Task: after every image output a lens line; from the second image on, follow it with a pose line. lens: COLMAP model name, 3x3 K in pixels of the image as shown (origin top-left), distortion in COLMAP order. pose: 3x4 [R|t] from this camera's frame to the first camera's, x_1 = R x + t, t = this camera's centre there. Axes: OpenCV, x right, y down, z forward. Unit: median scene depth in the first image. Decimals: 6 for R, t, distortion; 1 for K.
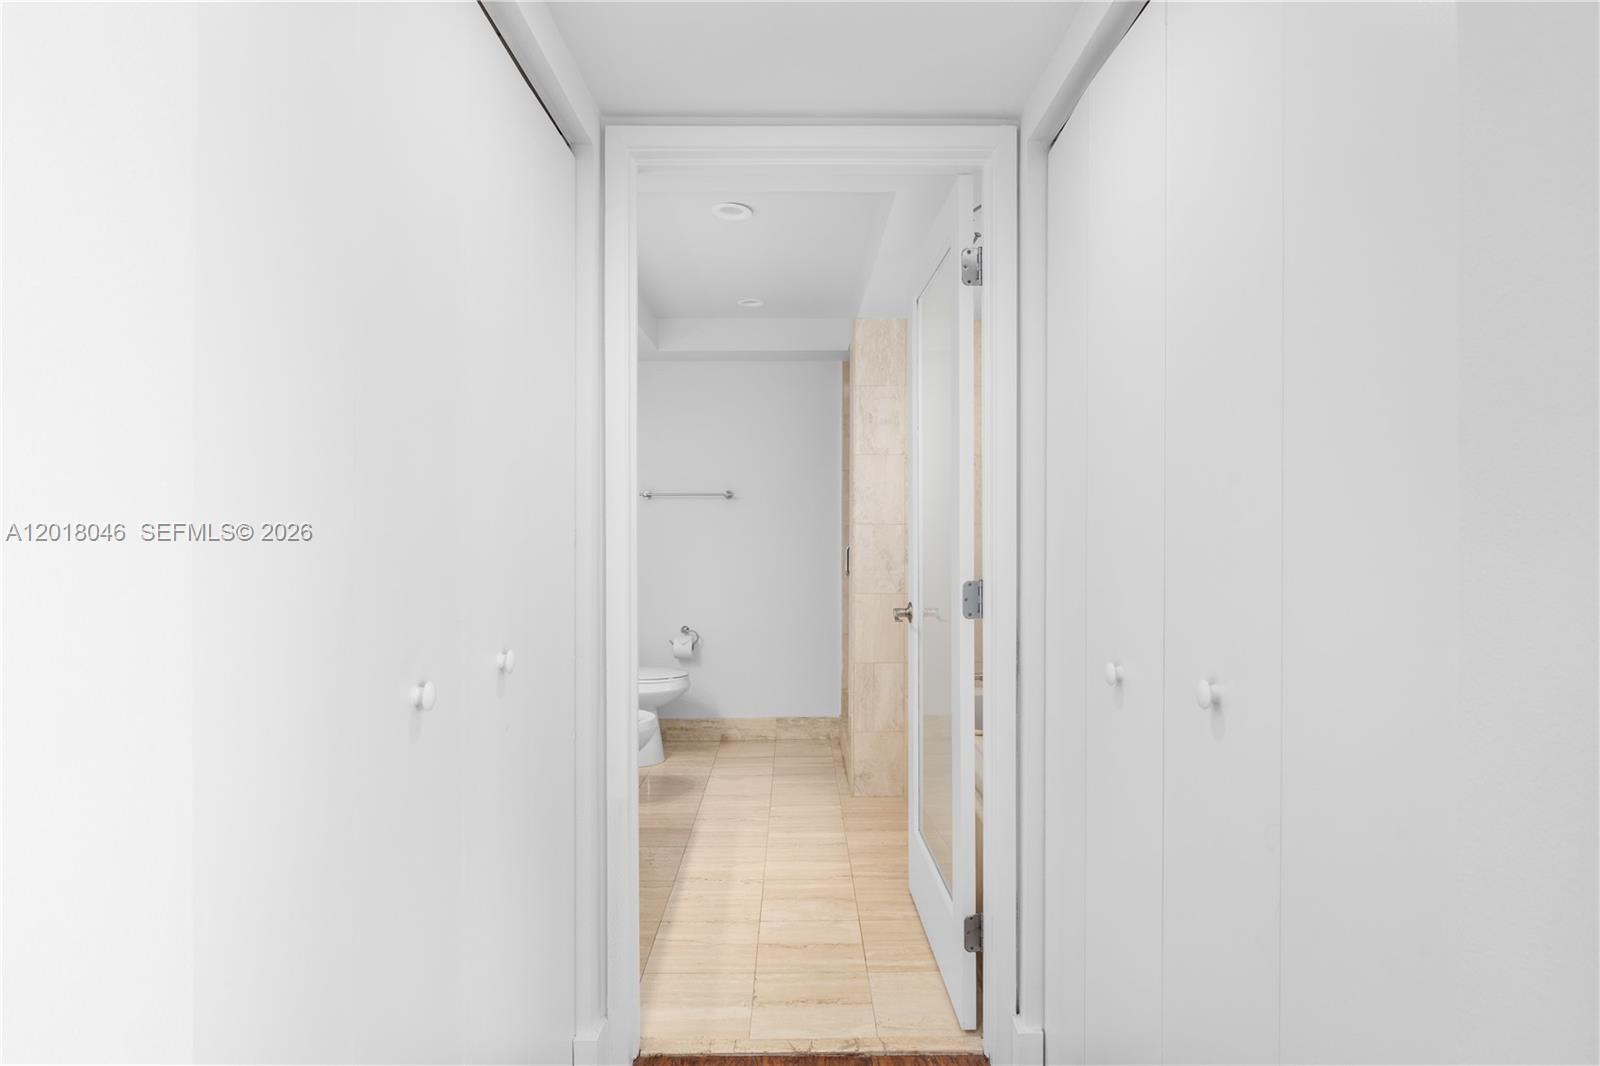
lens RADIAL K [[921.0, 0, 799.5], [0, 921.0, 529.6], [0, 0, 1]] dist [-0.000171, 0.000001]
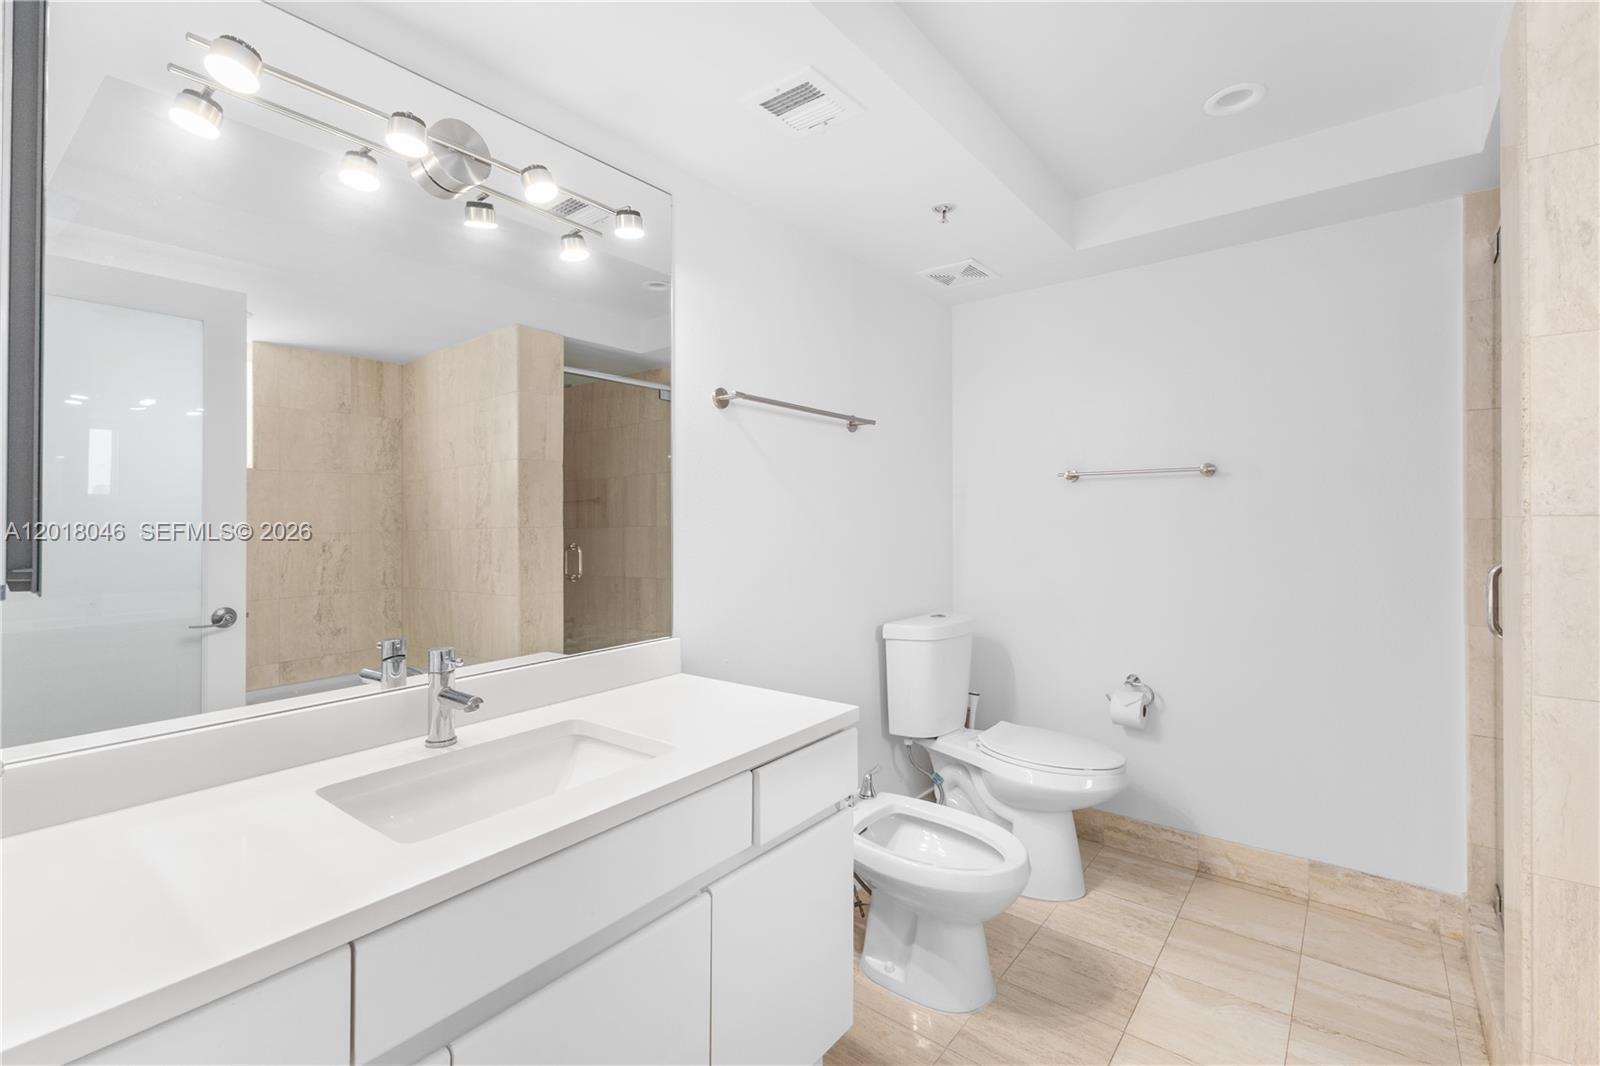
lens RADIAL K [[721.4, 0, 788.2], [0, 721.4, 510.3], [0, 0, 1]] dist [0.011035, -0.001408]
pose [[0.777355, -0.007932, -0.629012, 0.008453], [-0.003102, 0.999860, -0.016443, -0.001897], [0.629054, 0.014734, 0.777222, 0.451108]]
